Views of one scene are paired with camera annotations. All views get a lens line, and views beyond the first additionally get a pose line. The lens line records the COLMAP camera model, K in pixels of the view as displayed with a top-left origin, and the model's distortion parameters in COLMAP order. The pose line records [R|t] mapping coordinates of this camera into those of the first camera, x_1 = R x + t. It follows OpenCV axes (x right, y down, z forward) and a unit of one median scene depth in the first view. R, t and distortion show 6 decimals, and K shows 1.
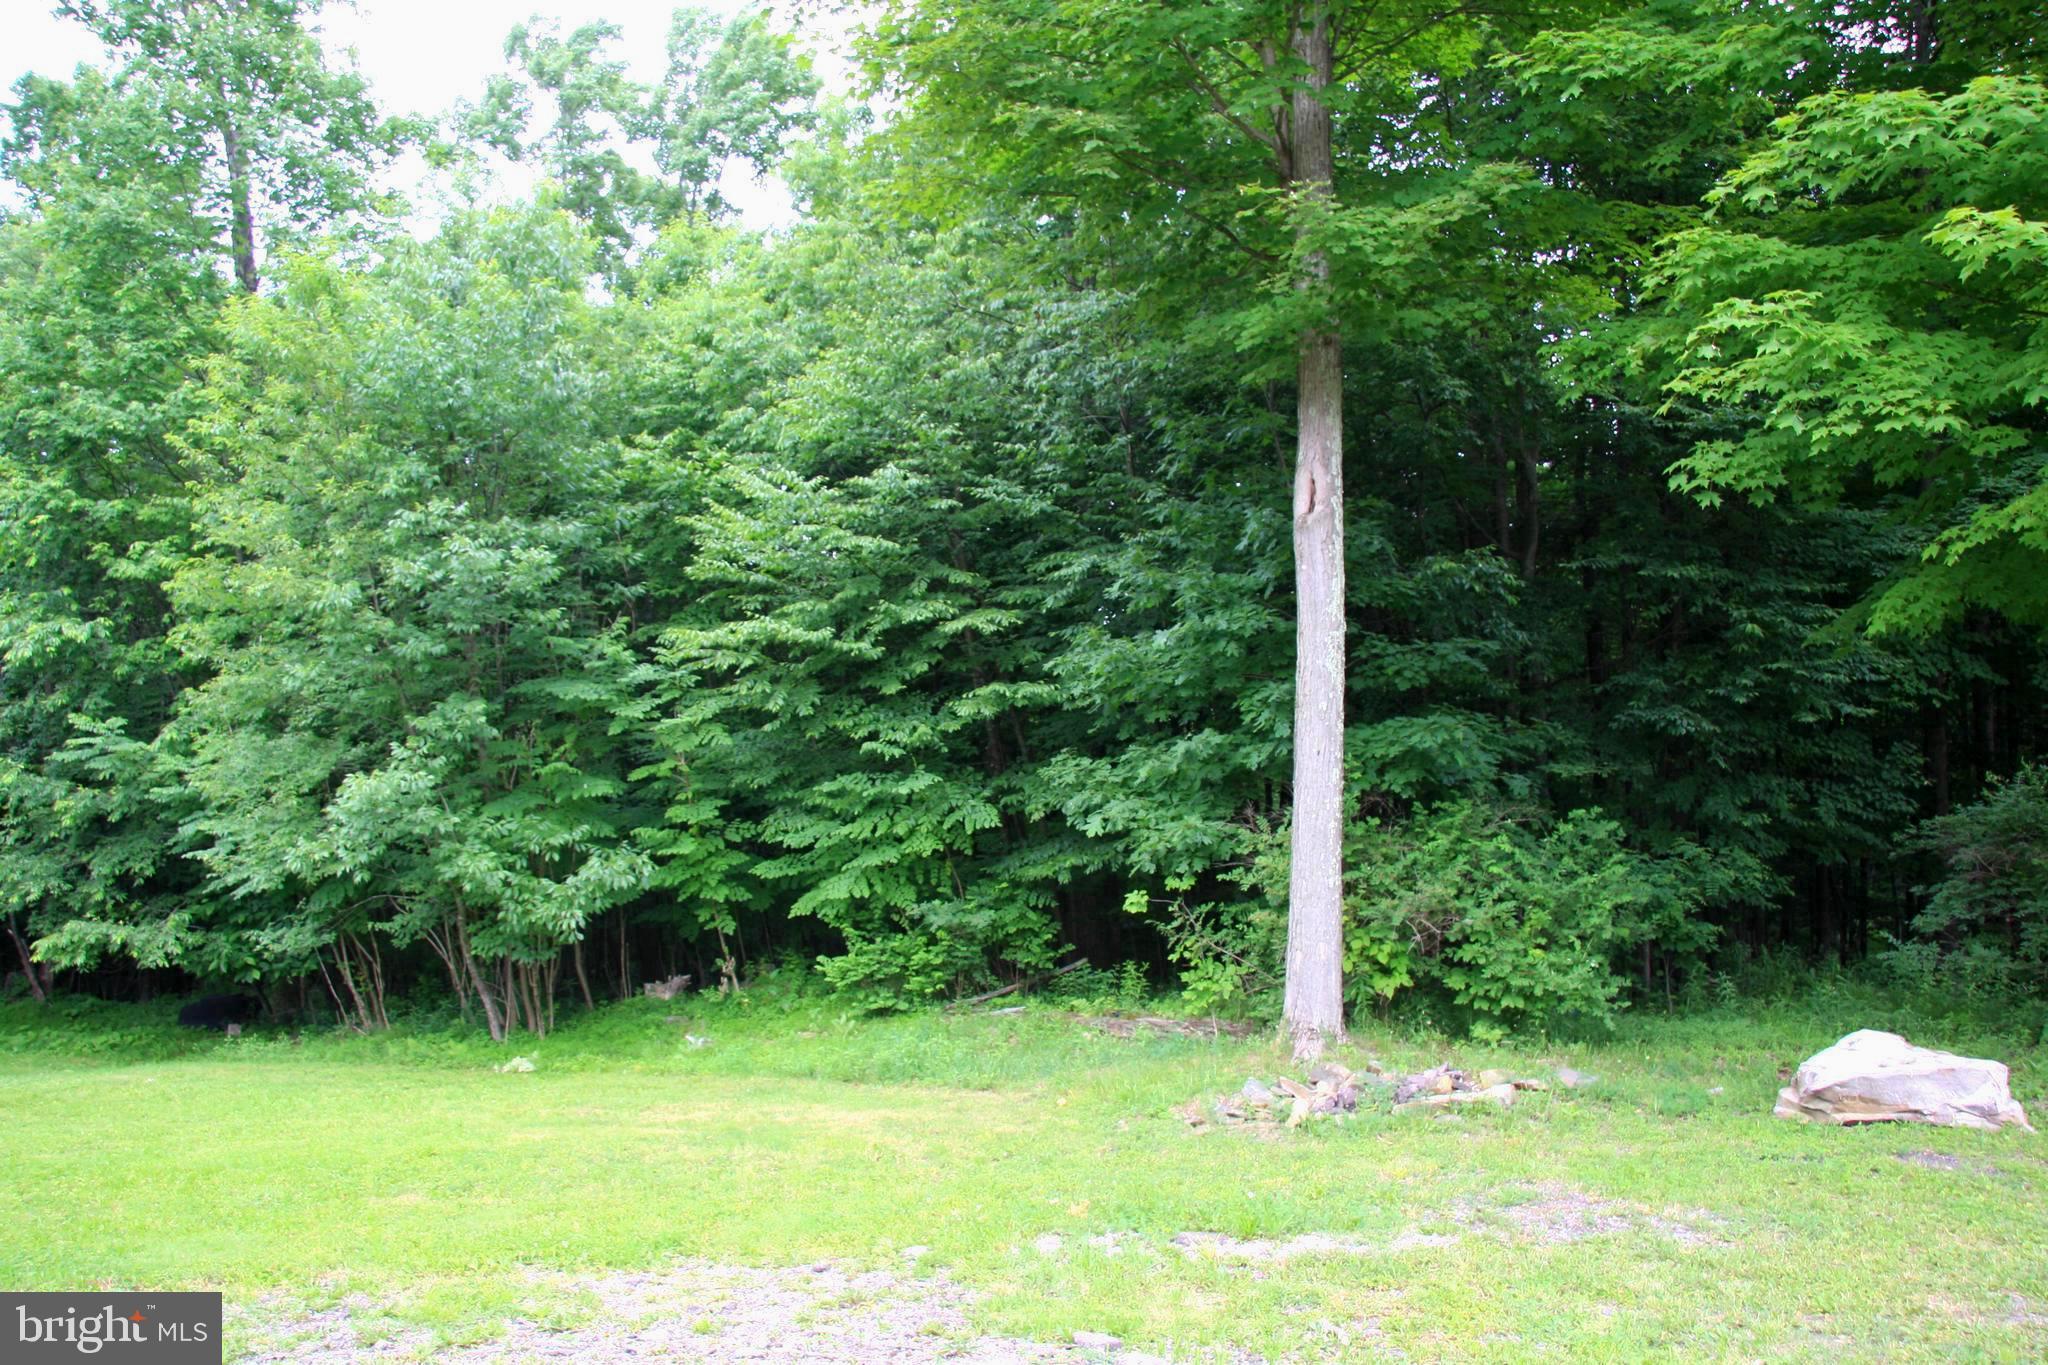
lens RADIAL K [[1651.7, 0, 976.9], [0, 1651.7, 712.1], [0, 0, 1]] dist [-0.181574, 0.135466]
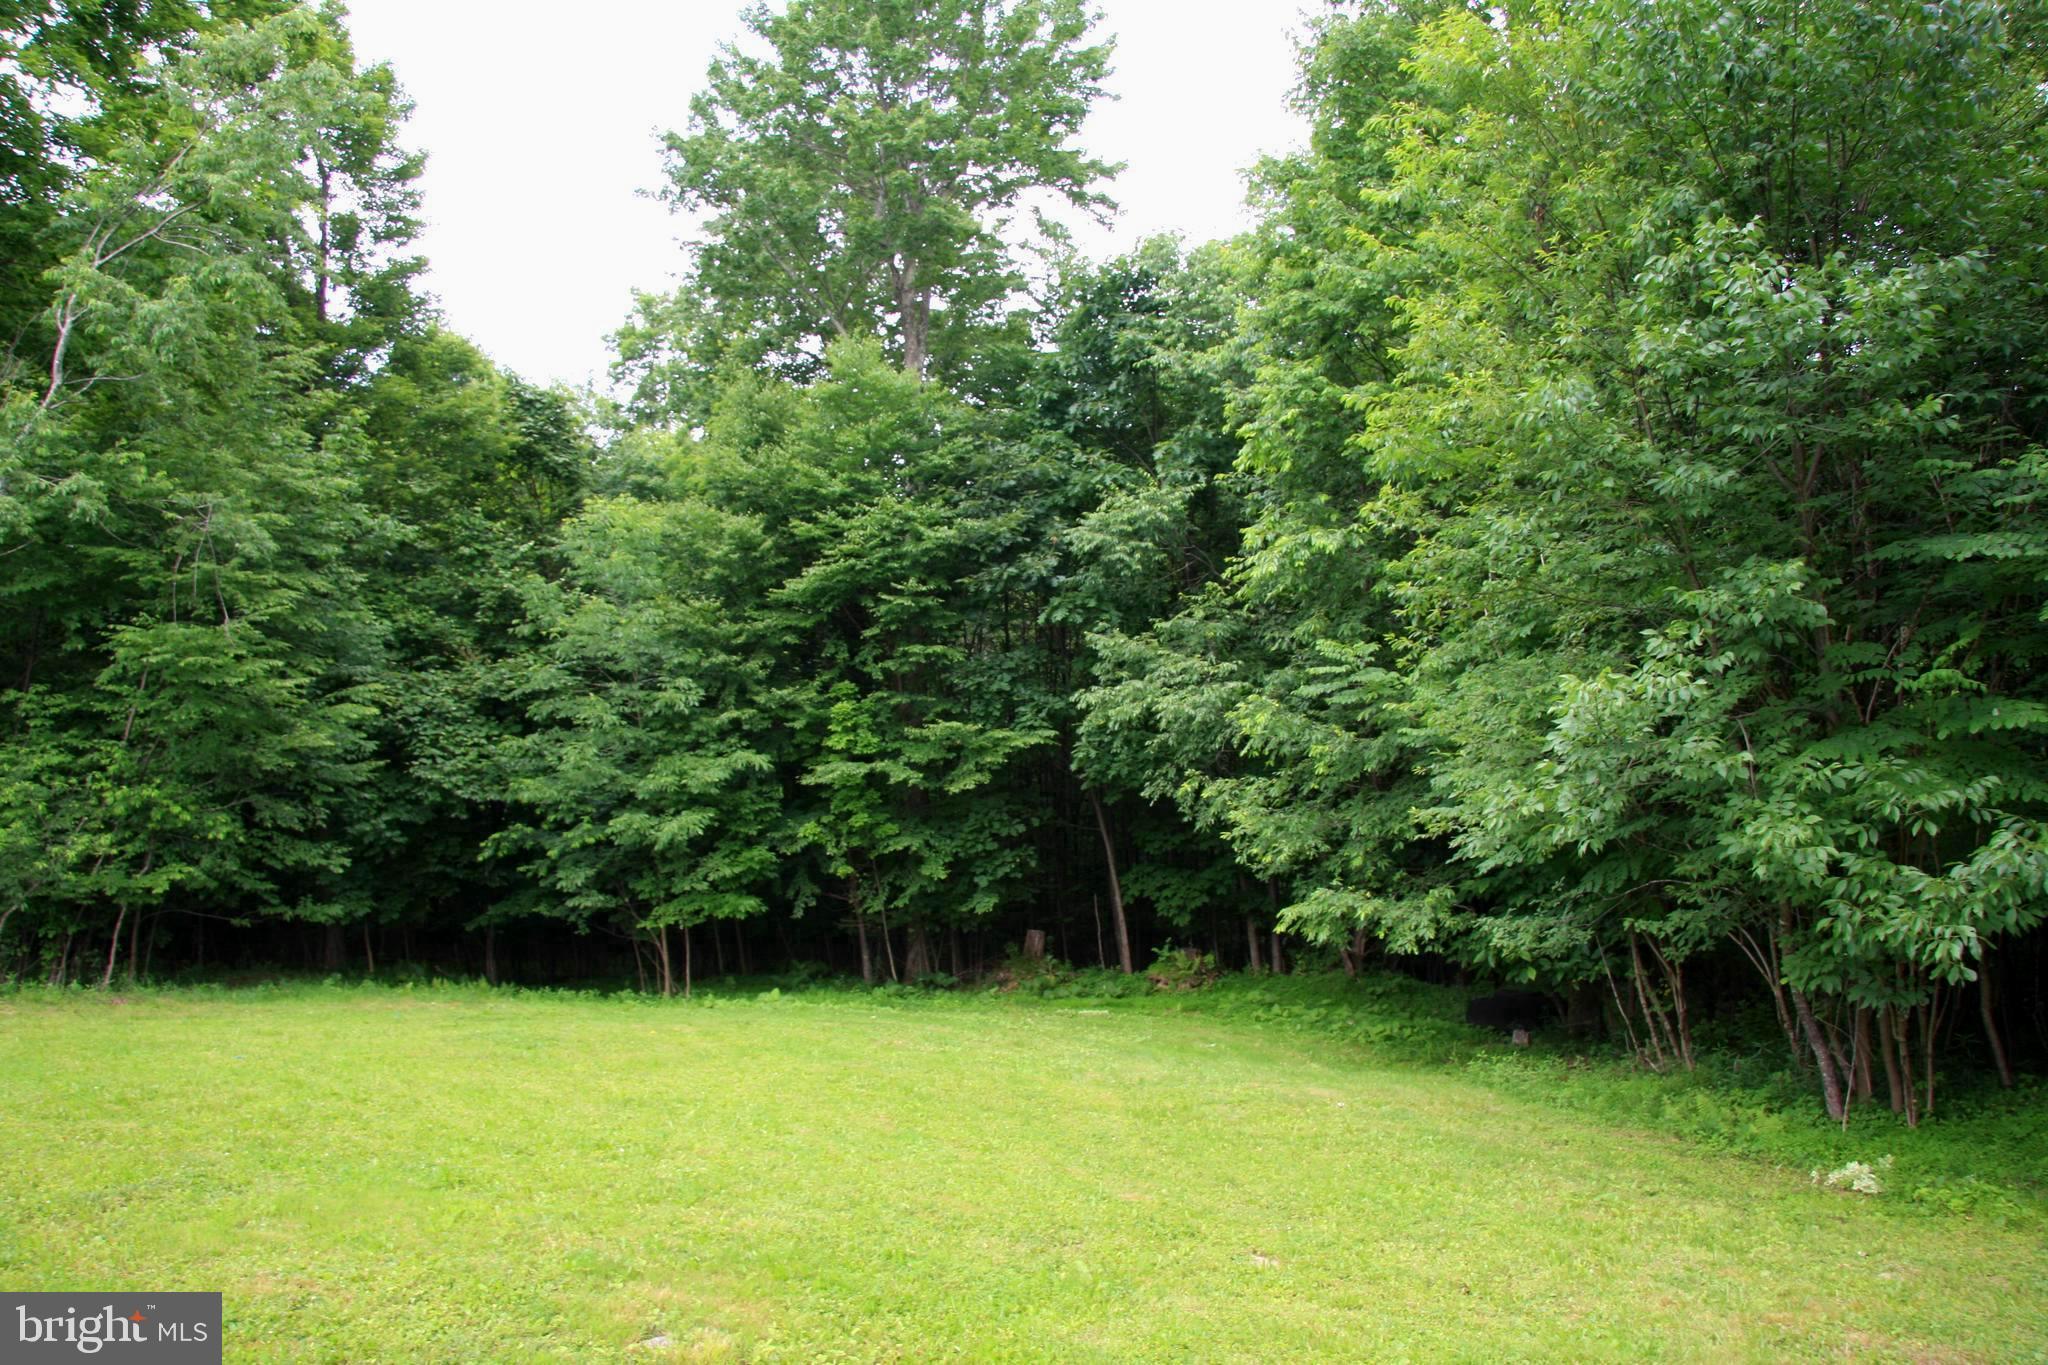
lens RADIAL K [[1628.6, 0, 985.7], [0, 1628.6, 719.1], [0, 0, 1]] dist [-0.188696, 0.143422]
pose [[0.671060, 0.008588, -0.741354, -0.076601], [-0.000435, 0.999937, 0.011190, 0.042442], [0.741403, -0.007186, 0.671021, 0.375318]]
